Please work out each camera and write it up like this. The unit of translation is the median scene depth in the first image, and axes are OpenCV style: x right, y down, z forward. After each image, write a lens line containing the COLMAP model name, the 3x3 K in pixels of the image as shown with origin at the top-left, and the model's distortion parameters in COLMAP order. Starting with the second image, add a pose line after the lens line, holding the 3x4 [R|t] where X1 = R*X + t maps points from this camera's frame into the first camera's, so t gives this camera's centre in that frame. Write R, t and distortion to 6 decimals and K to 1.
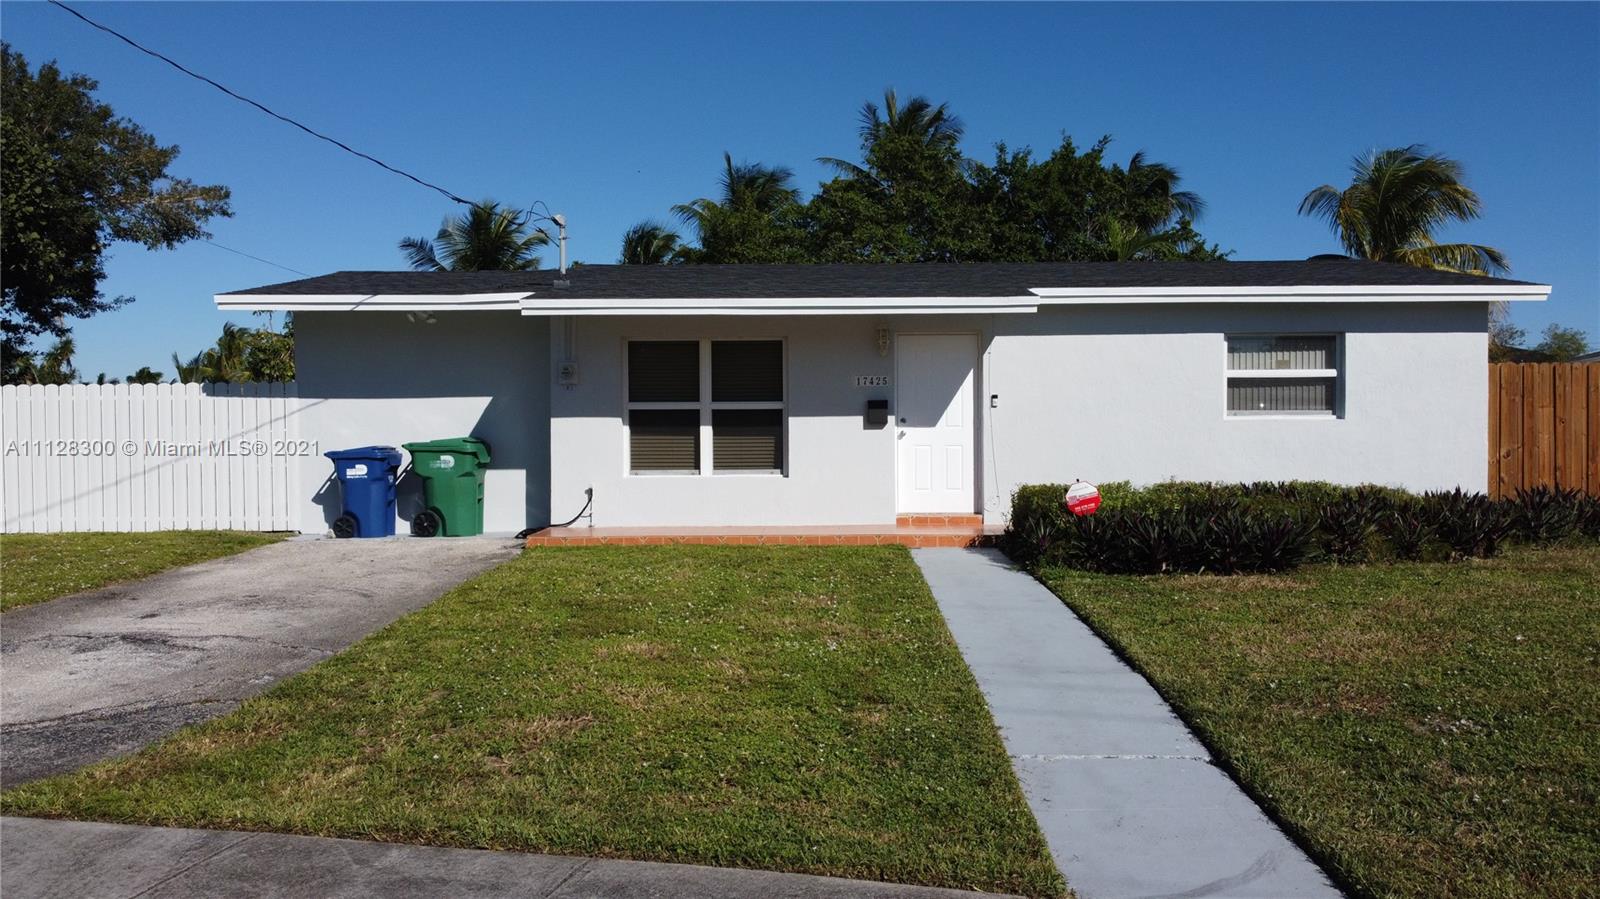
lens RADIAL K [[1207.4, 0, 793.5], [0, 1207.4, 460.3], [0, 0, 1]] dist [-0.004870, -0.001289]
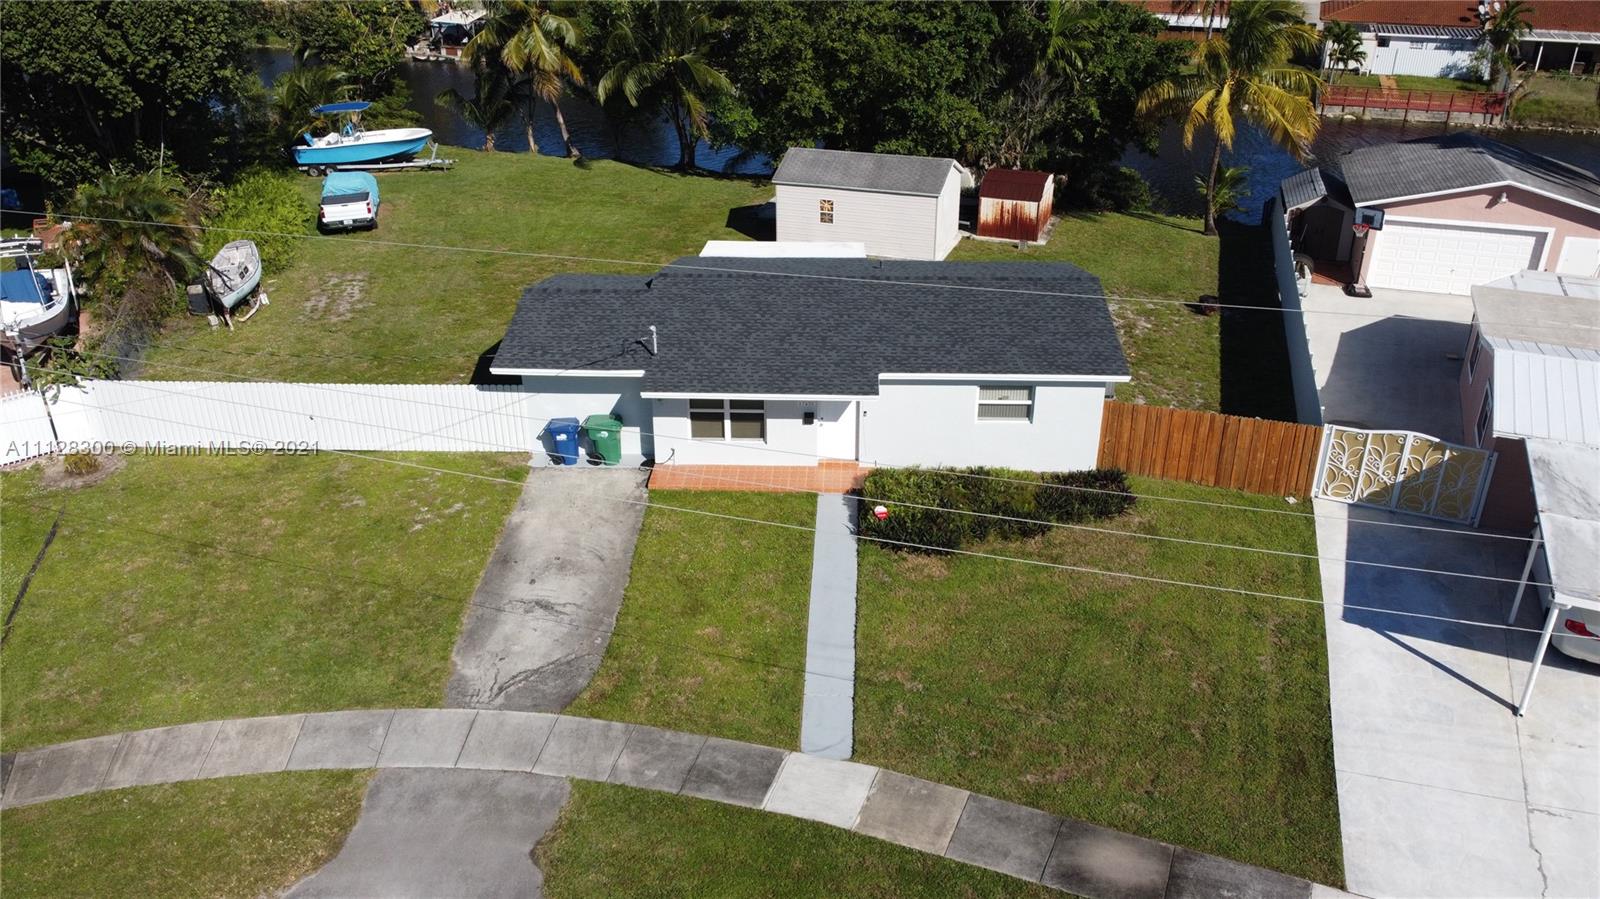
lens RADIAL K [[1207.4, 0, 791.3], [0, 1207.4, 461.8], [0, 0, 1]] dist [-0.004870, -0.001289]
pose [[0.999752, 0.010228, -0.019796, 0.079442], [-0.000760, 0.903561, 0.428458, -0.851715], [0.022270, -0.428336, 0.903345, -0.905261]]
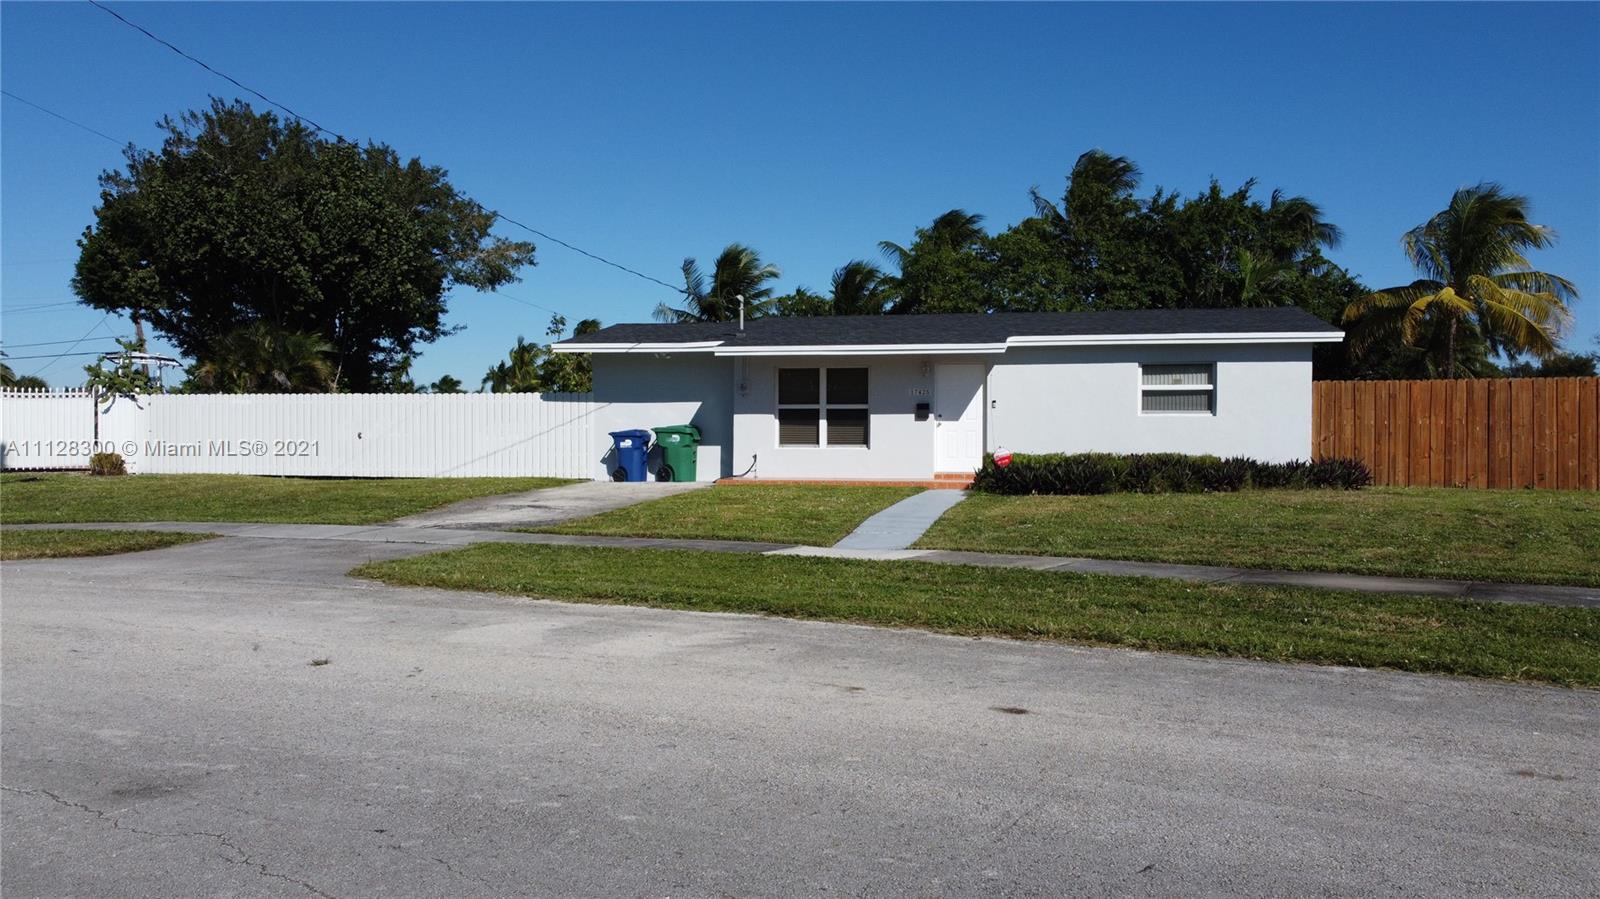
lens RADIAL K [[1207.4, 0, 795.1], [0, 1207.4, 452.9], [0, 0, 1]] dist [-0.004870, -0.001289]
pose [[0.978990, 0.010754, -0.203625, 0.232117], [-0.013016, 0.999868, -0.009771, 0.036190], [0.203493, 0.012216, 0.979000, -0.655306]]
